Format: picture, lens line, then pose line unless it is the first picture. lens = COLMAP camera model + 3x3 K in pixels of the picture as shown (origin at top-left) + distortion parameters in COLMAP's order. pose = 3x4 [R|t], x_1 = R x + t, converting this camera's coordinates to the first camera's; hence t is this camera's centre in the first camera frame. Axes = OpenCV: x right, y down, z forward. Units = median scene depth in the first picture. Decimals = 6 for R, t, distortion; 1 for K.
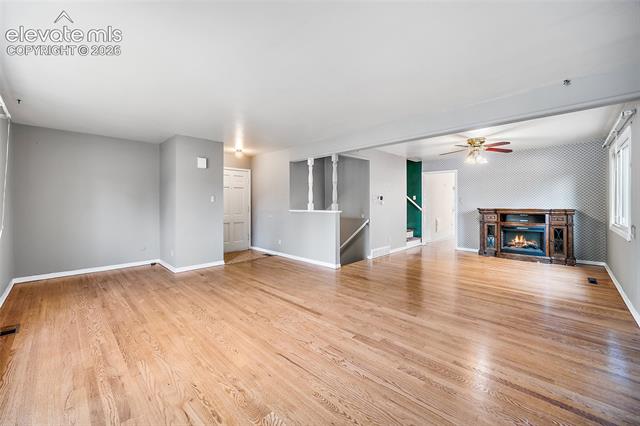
lens RADIAL K [[254.8, 0, 319.4], [0, 254.8, 203.4], [0, 0, 1]] dist [0.006117, 0.000018]
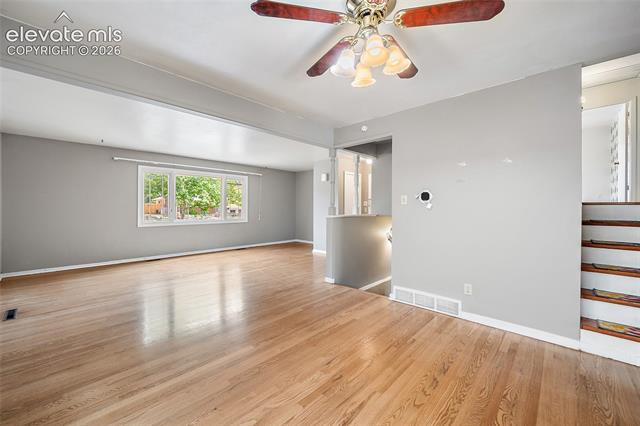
lens RADIAL K [[254.8, 0, 316.5], [0, 254.8, 209.4], [0, 0, 1]] dist [0.006117, 0.000018]
pose [[0.016812, 0.008992, -0.999818, 0.789011], [-0.004862, 0.999948, 0.008911, 0.002342], [0.999847, 0.004711, 0.016855, 0.809247]]
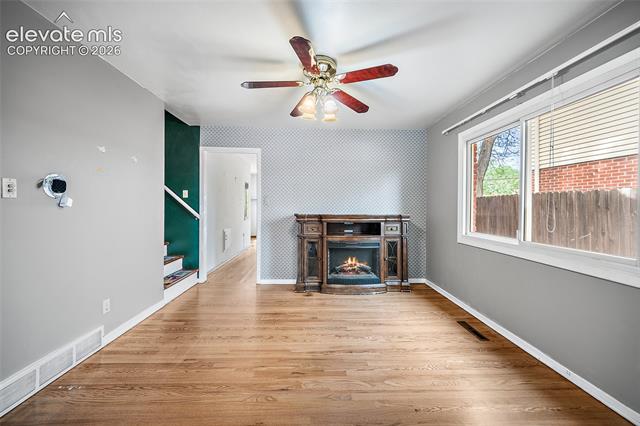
lens RADIAL K [[254.8, 0, 319.7], [0, 254.8, 208.7], [0, 0, 1]] dist [0.006117, 0.000018]
pose [[0.687752, -0.000486, 0.725945, 0.247665], [-0.010434, 0.999890, 0.010553, -0.000184], [-0.725870, -0.014832, 0.687672, 0.597154]]
